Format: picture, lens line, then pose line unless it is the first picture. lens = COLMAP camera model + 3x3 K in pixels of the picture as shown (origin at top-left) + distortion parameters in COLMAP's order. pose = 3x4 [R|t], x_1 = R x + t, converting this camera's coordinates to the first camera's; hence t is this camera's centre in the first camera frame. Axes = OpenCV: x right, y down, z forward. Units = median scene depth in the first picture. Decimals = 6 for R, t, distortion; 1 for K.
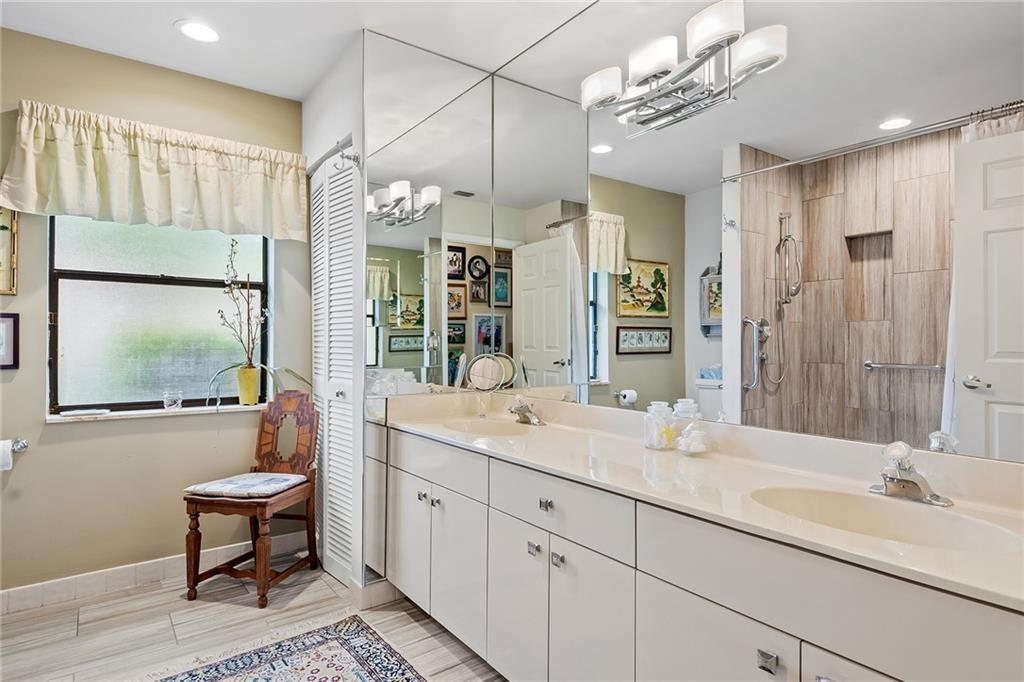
lens RADIAL K [[558.0, 0, 510.1], [0, 558.0, 336.5], [0, 0, 1]] dist [0.048225, -0.038066]
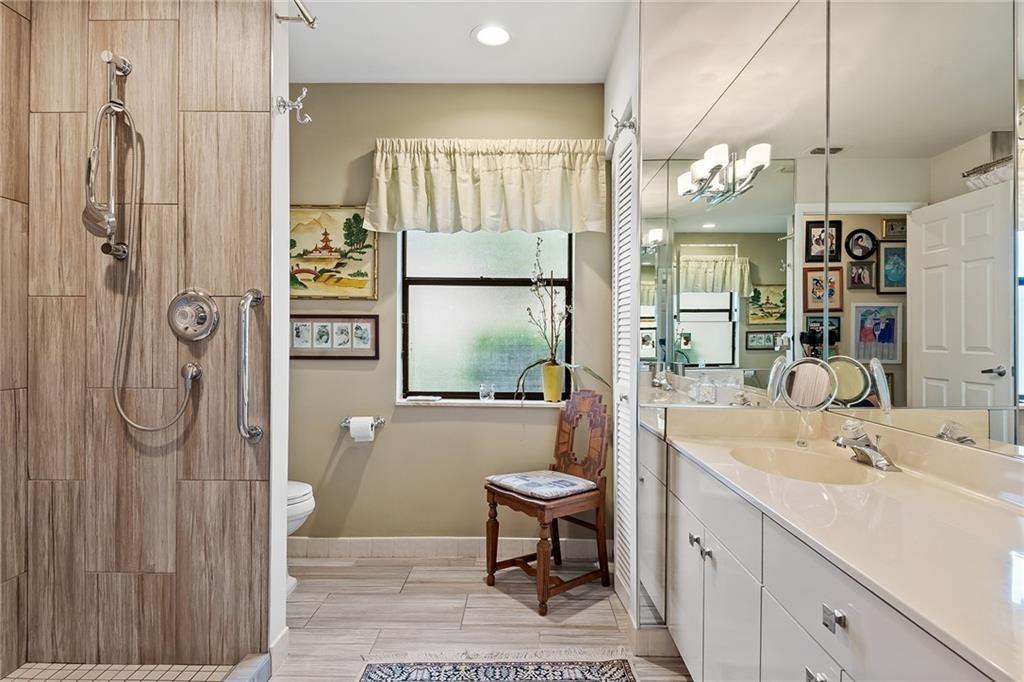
lens RADIAL K [[558.0, 0, 510.1], [0, 558.0, 336.5], [0, 0, 1]] dist [0.048225, -0.038066]
pose [[0.793809, 0.003061, -0.608159, 0.087430], [0.001181, 0.999978, 0.006575, -0.000858], [0.608166, -0.005937, 0.793788, 0.181174]]
